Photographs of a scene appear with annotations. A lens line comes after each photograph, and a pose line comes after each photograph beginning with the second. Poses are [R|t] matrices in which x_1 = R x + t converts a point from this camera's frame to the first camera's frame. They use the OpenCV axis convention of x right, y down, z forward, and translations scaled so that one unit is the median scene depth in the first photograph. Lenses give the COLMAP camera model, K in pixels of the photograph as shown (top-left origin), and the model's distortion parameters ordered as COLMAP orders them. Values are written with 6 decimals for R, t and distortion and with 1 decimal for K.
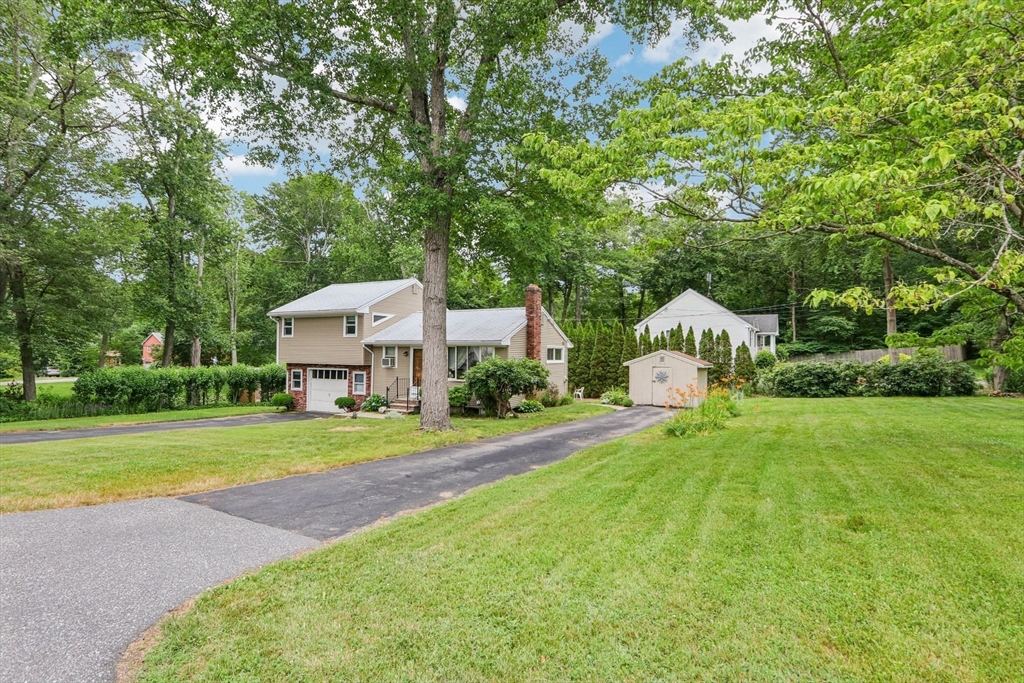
lens RADIAL K [[545.2, 0, 517.1], [0, 545.2, 346.1], [0, 0, 1]] dist [-0.018039, 0.004310]
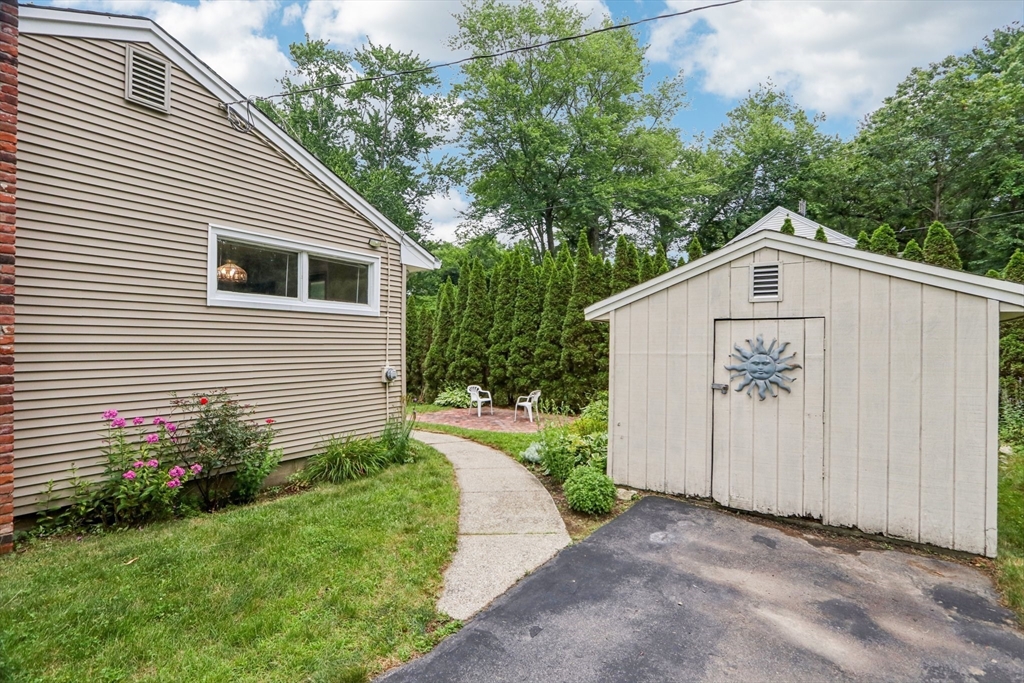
lens RADIAL K [[505.4, 0, 508.6], [0, 505.4, 342.6], [0, 0, 1]] dist [-0.014676, 0.001865]
pose [[0.991155, -0.004574, -0.132631, 0.195660], [0.005893, 0.999937, 0.009558, 0.044539], [0.132579, -0.010255, 0.991119, 0.796647]]
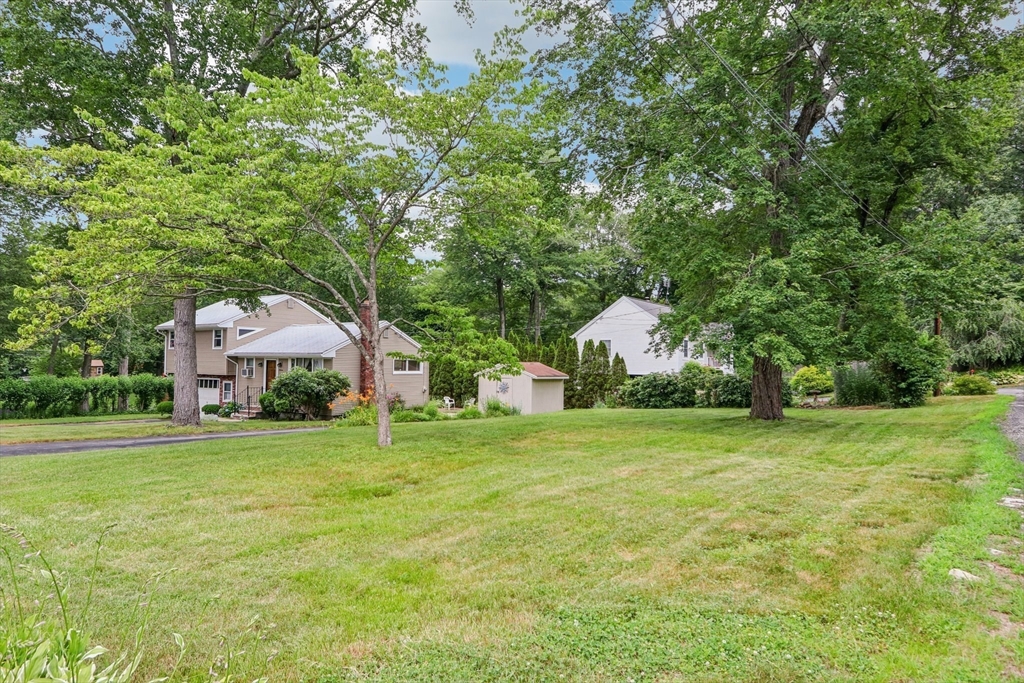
lens RADIAL K [[621.6, 0, 506.3], [0, 621.6, 343.6], [0, 0, 1]] dist [-0.017790, 0.009085]
pose [[0.994948, -0.002393, -0.100367, 0.385150], [0.000284, 0.999779, -0.021026, -0.001715], [0.100395, 0.020891, 0.994728, -0.174766]]
